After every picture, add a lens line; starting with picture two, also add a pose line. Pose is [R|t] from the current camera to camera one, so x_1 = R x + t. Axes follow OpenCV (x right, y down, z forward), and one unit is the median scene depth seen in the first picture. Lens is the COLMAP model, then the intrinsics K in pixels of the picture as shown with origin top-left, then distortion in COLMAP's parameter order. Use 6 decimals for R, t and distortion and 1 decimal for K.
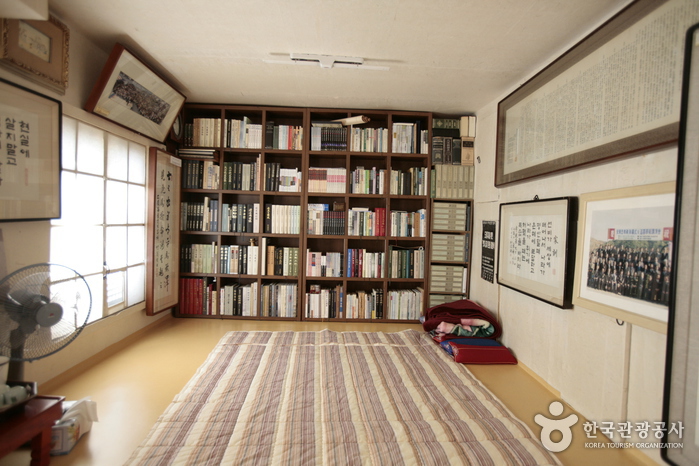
lens RADIAL K [[403.1, 0, 349.5], [0, 403.1, 233.0], [0, 0, 1]] dist [-0.060296, 0.000558]
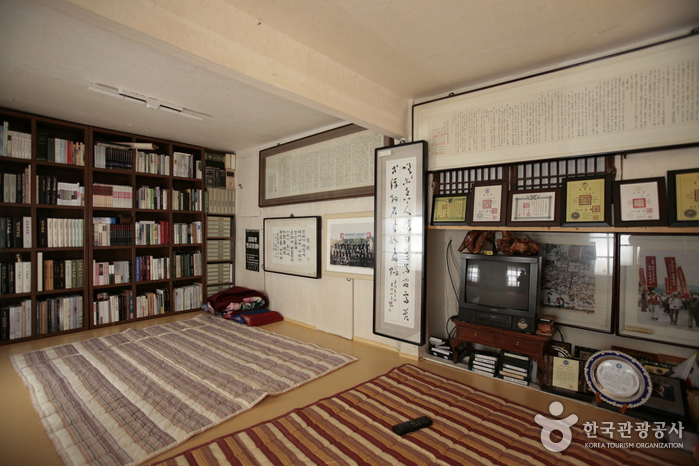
lens RADIAL K [[340.9, 0, 349.5], [0, 340.9, 233.0], [0, 0, 1]] dist [-0.000038, 0.000300]
pose [[0.681872, -0.030254, 0.730846, -0.299874], [0.037184, 0.999286, 0.006674, -0.012184], [-0.730526, 0.022625, 0.682510, -0.104373]]
